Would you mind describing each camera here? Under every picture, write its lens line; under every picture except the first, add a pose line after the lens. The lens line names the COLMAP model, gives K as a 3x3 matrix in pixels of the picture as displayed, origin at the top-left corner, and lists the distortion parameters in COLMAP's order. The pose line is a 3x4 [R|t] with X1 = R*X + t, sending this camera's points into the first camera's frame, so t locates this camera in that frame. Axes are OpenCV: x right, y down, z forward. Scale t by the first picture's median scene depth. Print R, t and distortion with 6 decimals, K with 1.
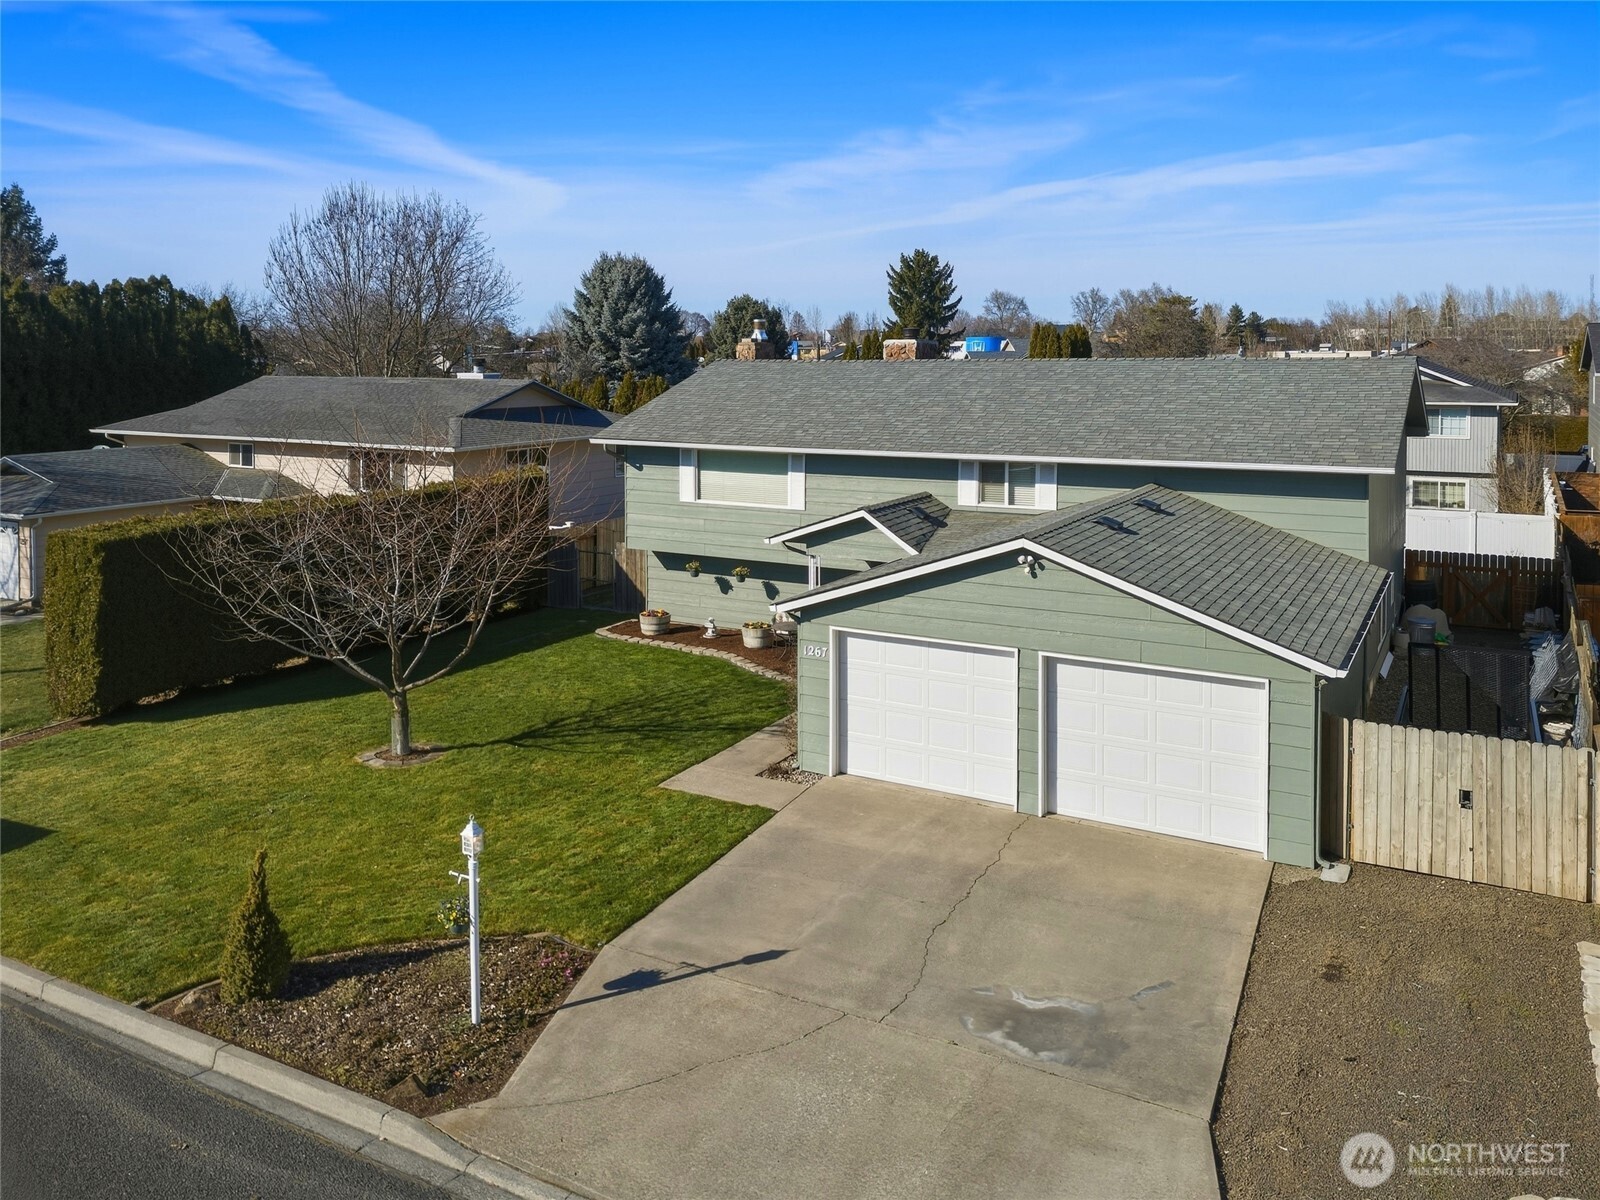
lens RADIAL K [[1168.6, 0, 816.7], [0, 1168.6, 633.7], [0, 0, 1]] dist [0.021795, -0.004786]
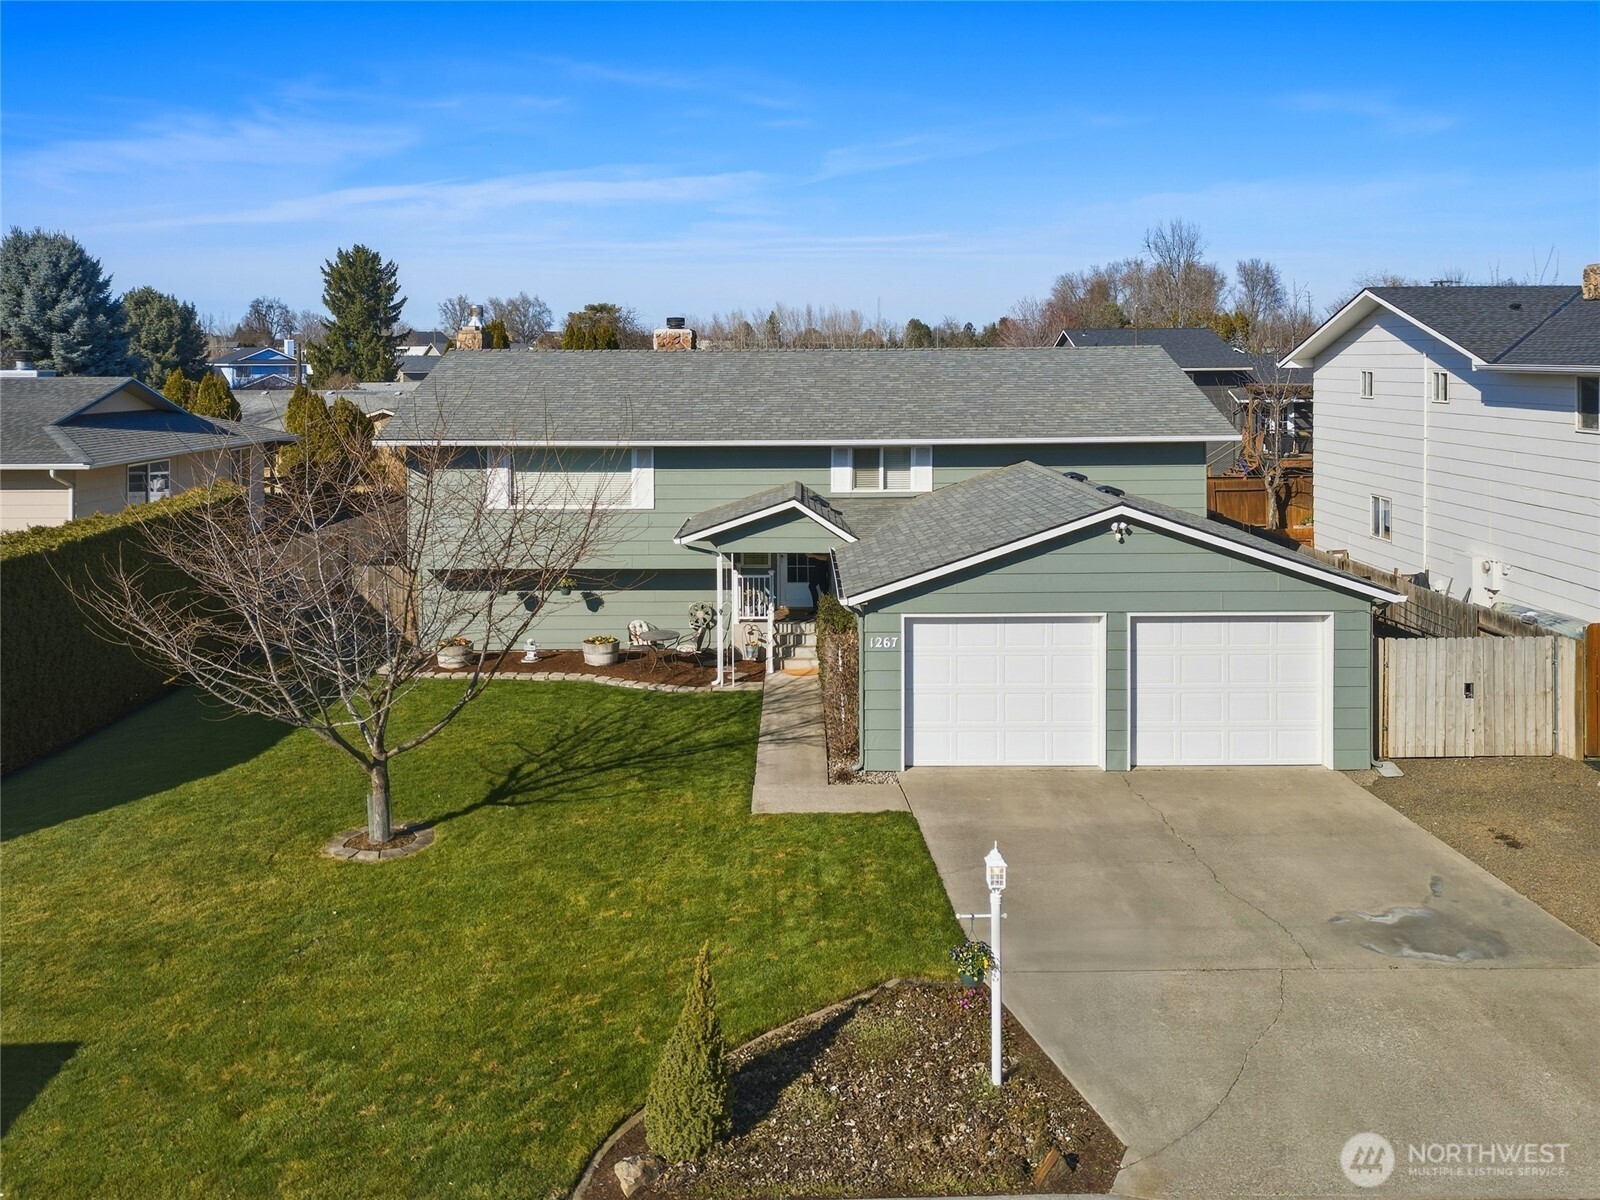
lens RADIAL K [[1182.7, 0, 800.0], [0, 1182.7, 600.0], [0, 0, 1]] dist [0.015450, -0.012541]
pose [[0.871338, -0.096092, 0.481182, -0.374795], [0.113652, 0.993493, -0.007403, -0.014288], [-0.477339, 0.061137, 0.876590, 0.134827]]
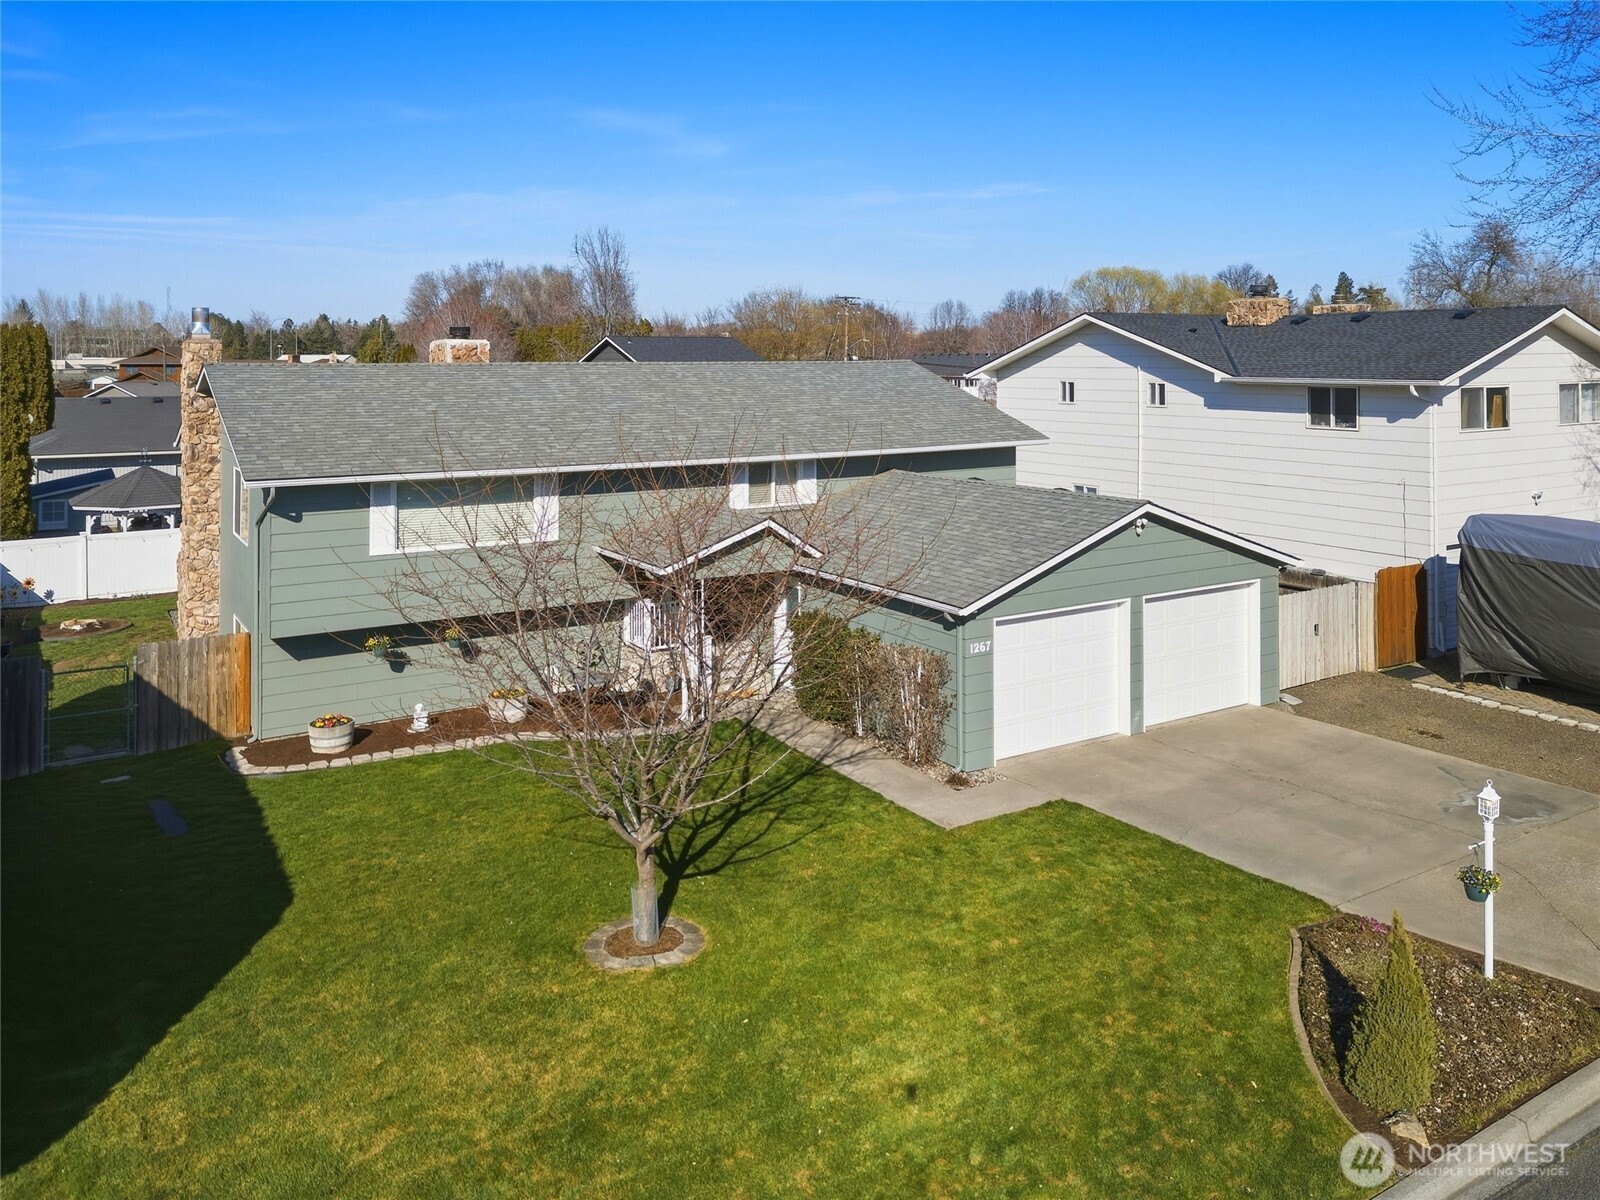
lens RADIAL K [[1200.4, 0, 800.0], [0, 1200.4, 600.0], [0, 0, 1]] dist [0.020879, -0.000843]
pose [[0.487097, -0.169165, 0.856808, -0.685888], [0.203741, 0.976002, 0.076871, -0.097504], [-0.849250, 0.137123, 0.509873, 0.432508]]
